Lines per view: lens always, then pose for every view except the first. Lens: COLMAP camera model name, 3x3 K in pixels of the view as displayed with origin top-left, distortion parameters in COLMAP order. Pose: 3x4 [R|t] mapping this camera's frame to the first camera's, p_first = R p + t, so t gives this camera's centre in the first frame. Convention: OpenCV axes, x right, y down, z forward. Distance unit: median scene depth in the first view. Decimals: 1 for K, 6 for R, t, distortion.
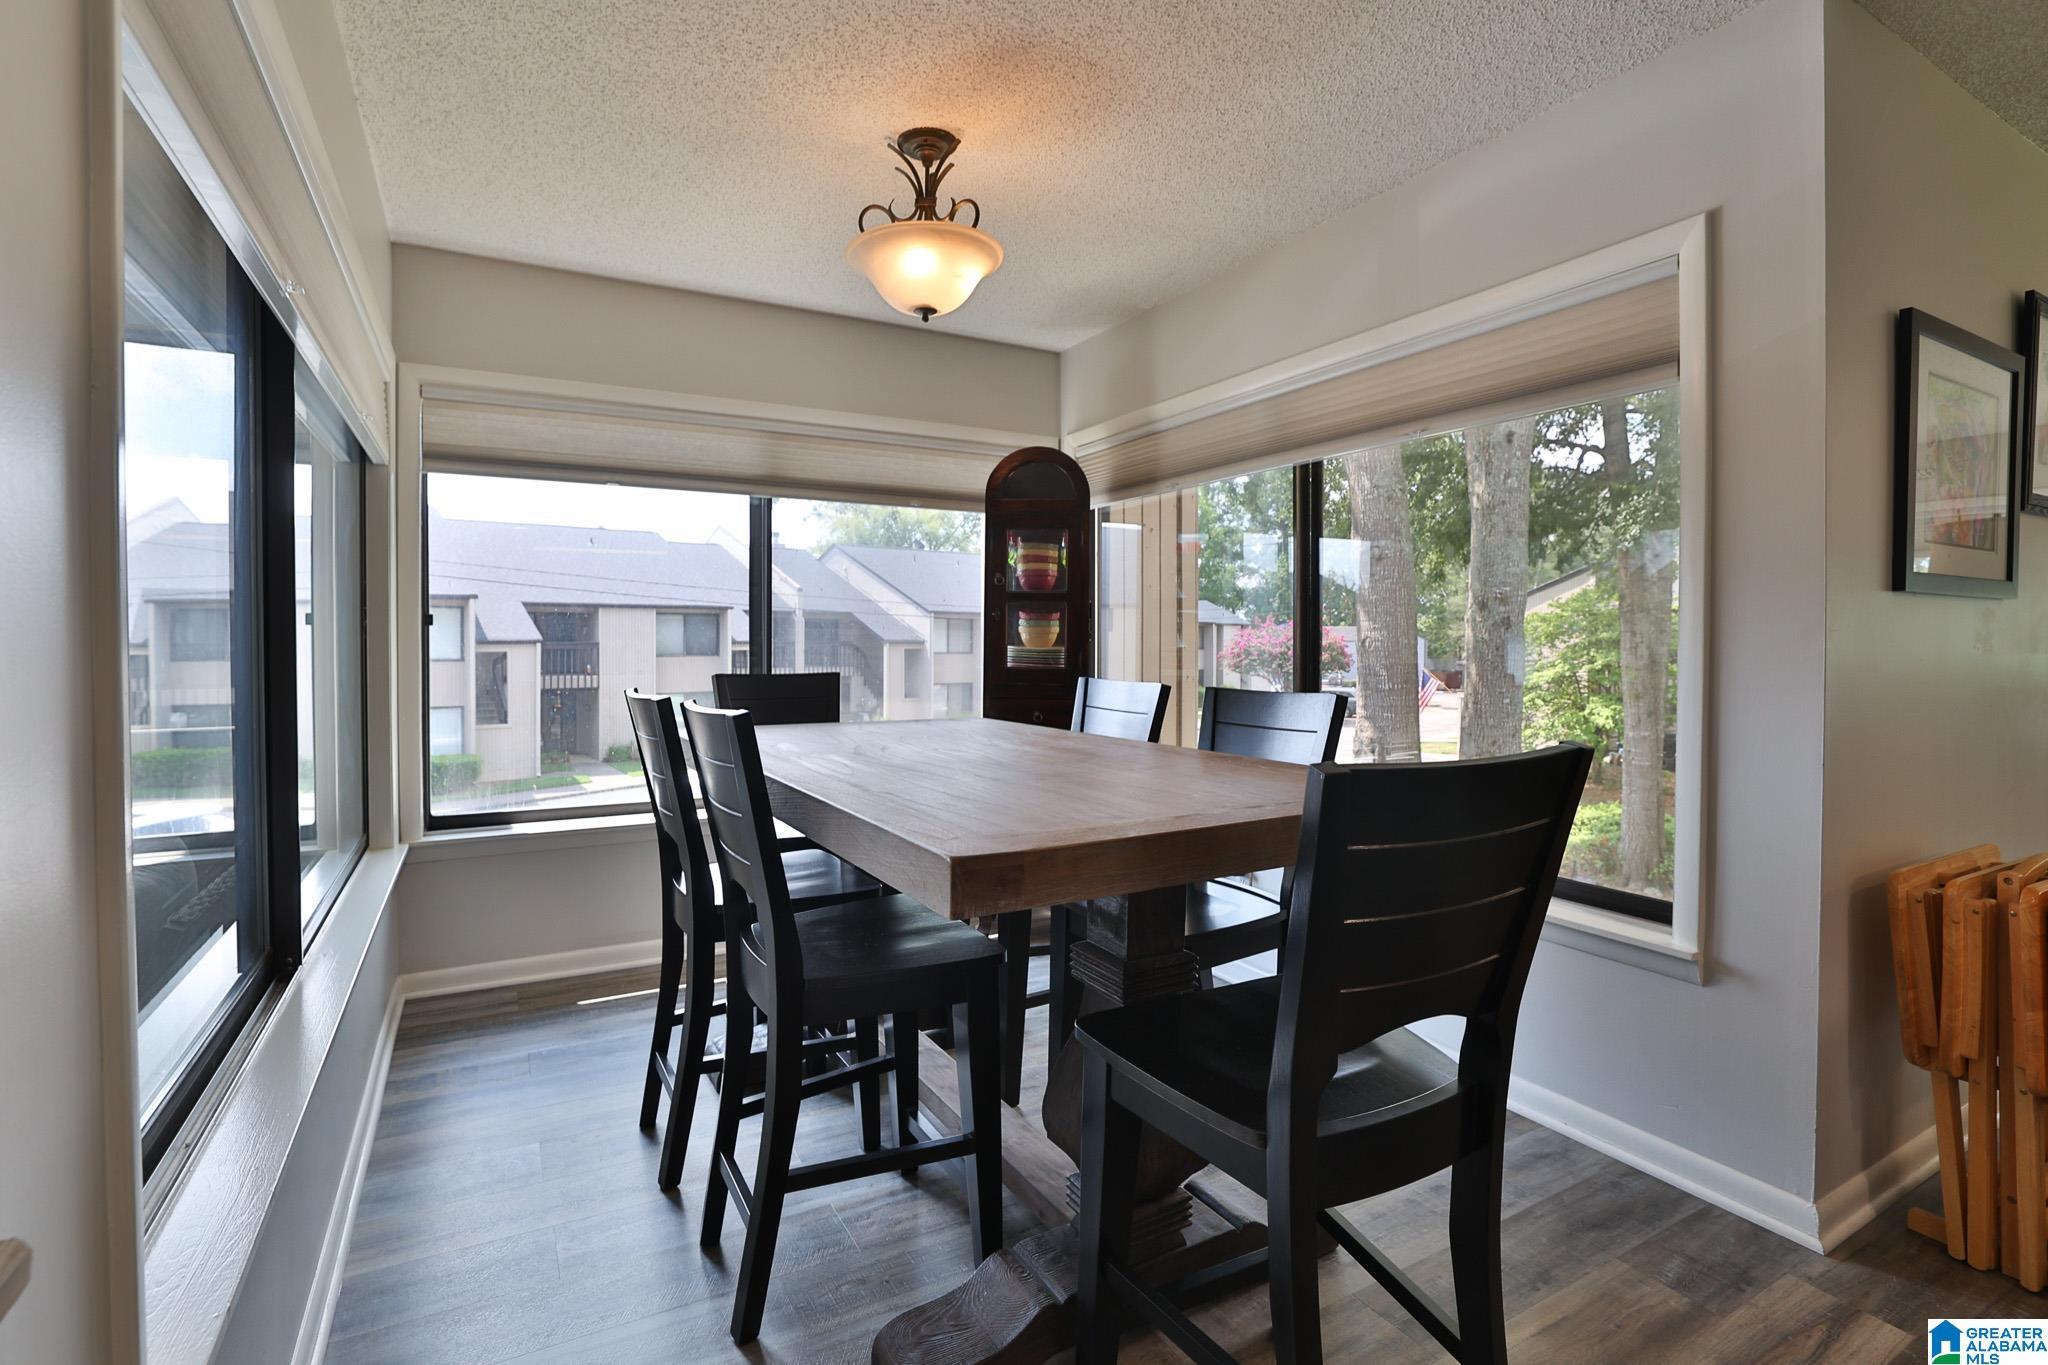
lens RADIAL K [[939.8, 0, 966.2], [0, 939.8, 653.5], [0, 0, 1]] dist [-0.045211, 0.016106]
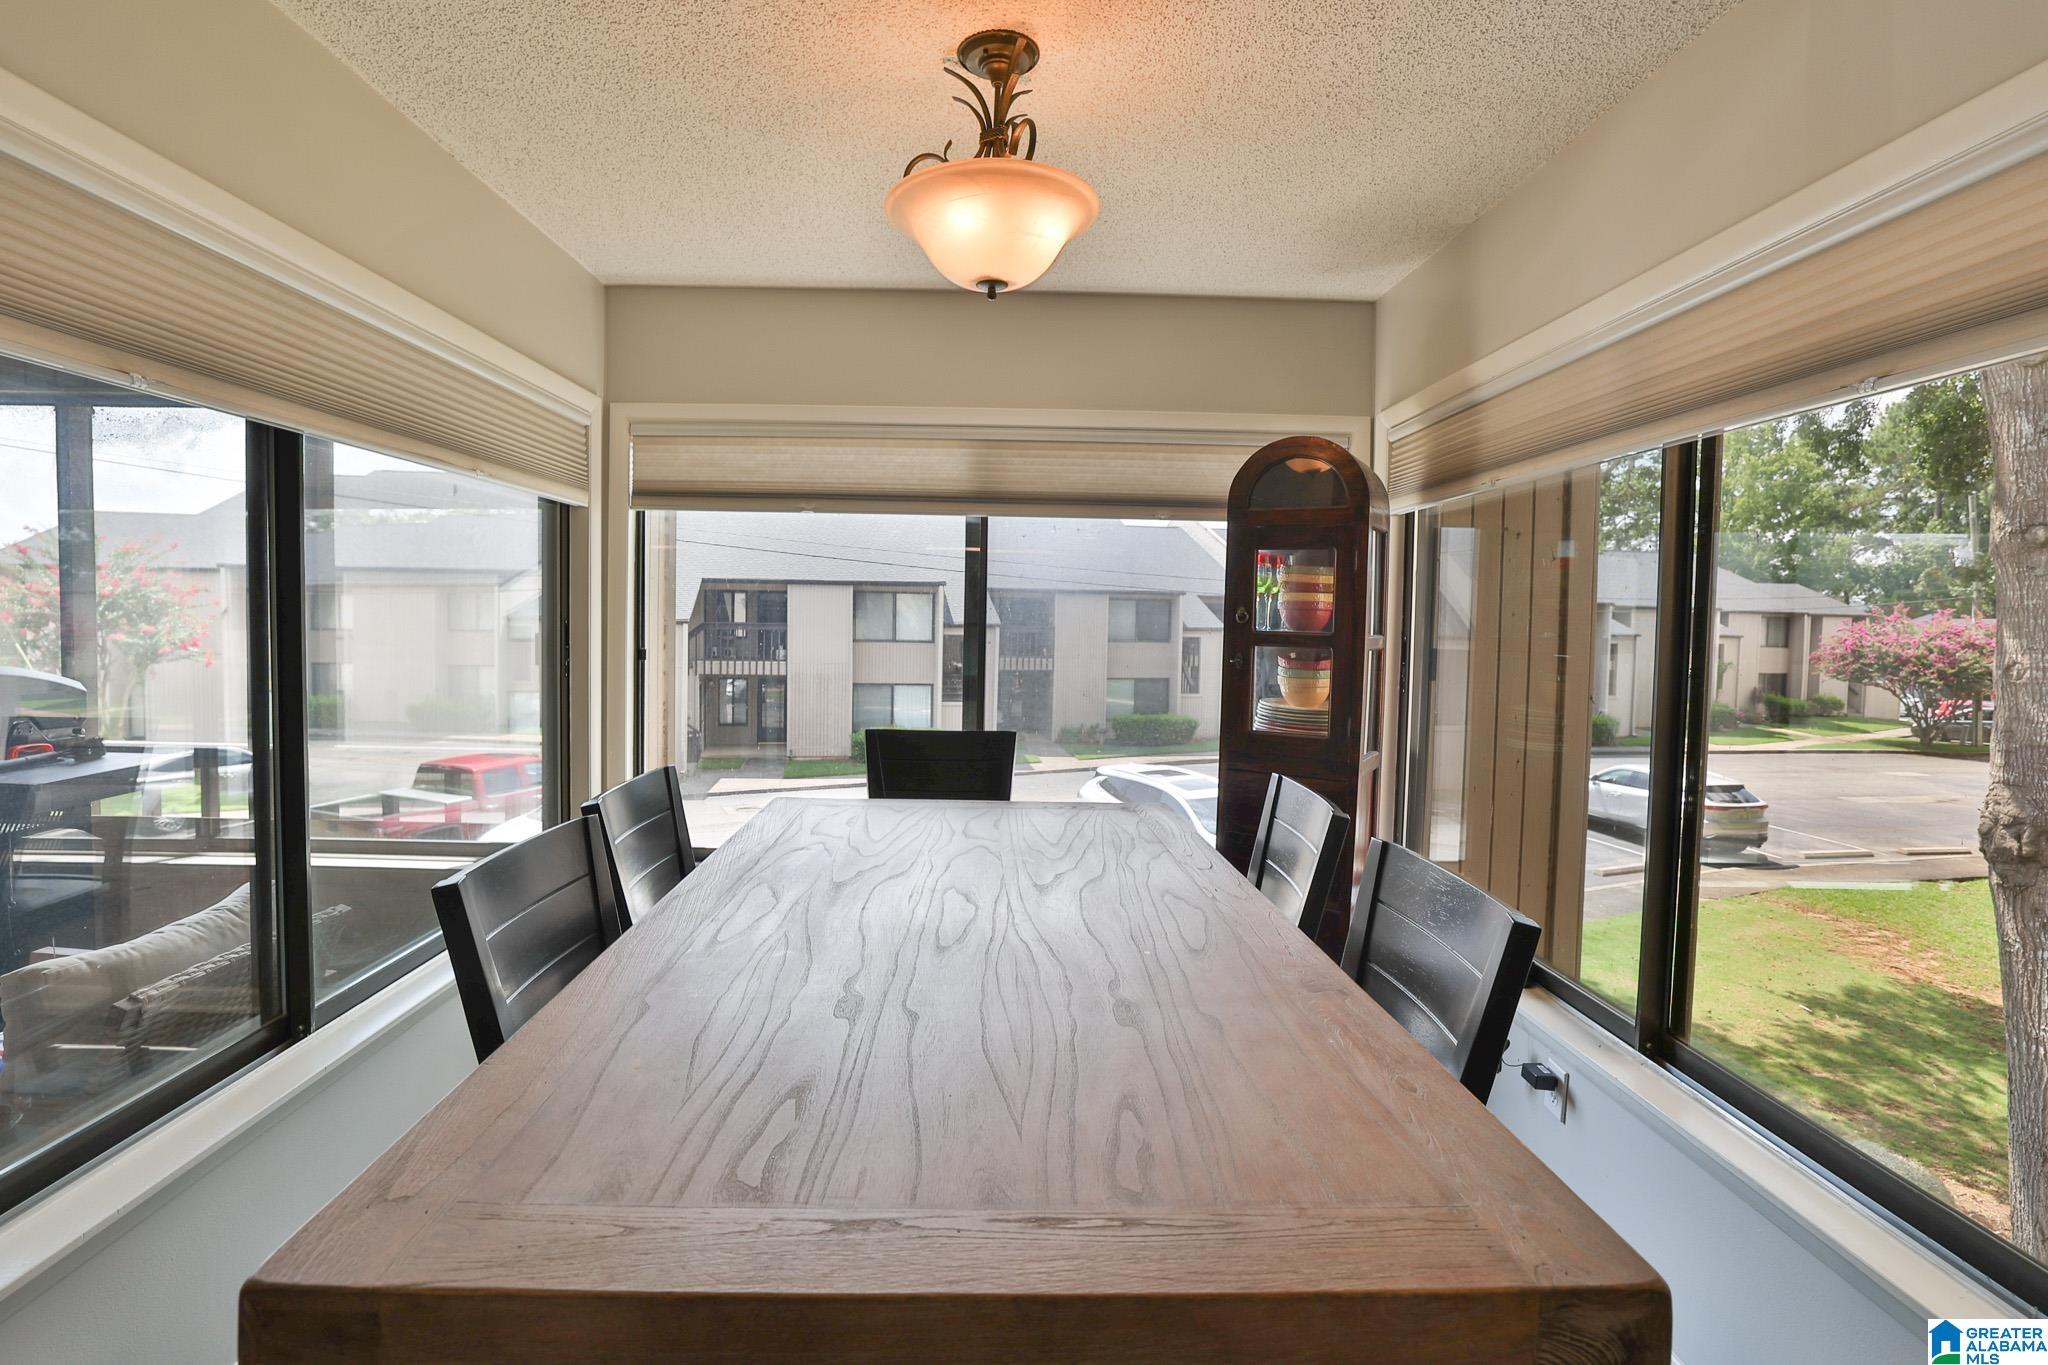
lens RADIAL K [[939.8, 0, 998.7], [0, 939.8, 652.3], [0, 0, 1]] dist [-0.045211, 0.016106]
pose [[0.888682, 0.032187, -0.457393, 0.203351], [-0.022511, 0.999393, 0.026590, -0.063109], [0.457971, -0.013333, 0.888867, 0.228274]]
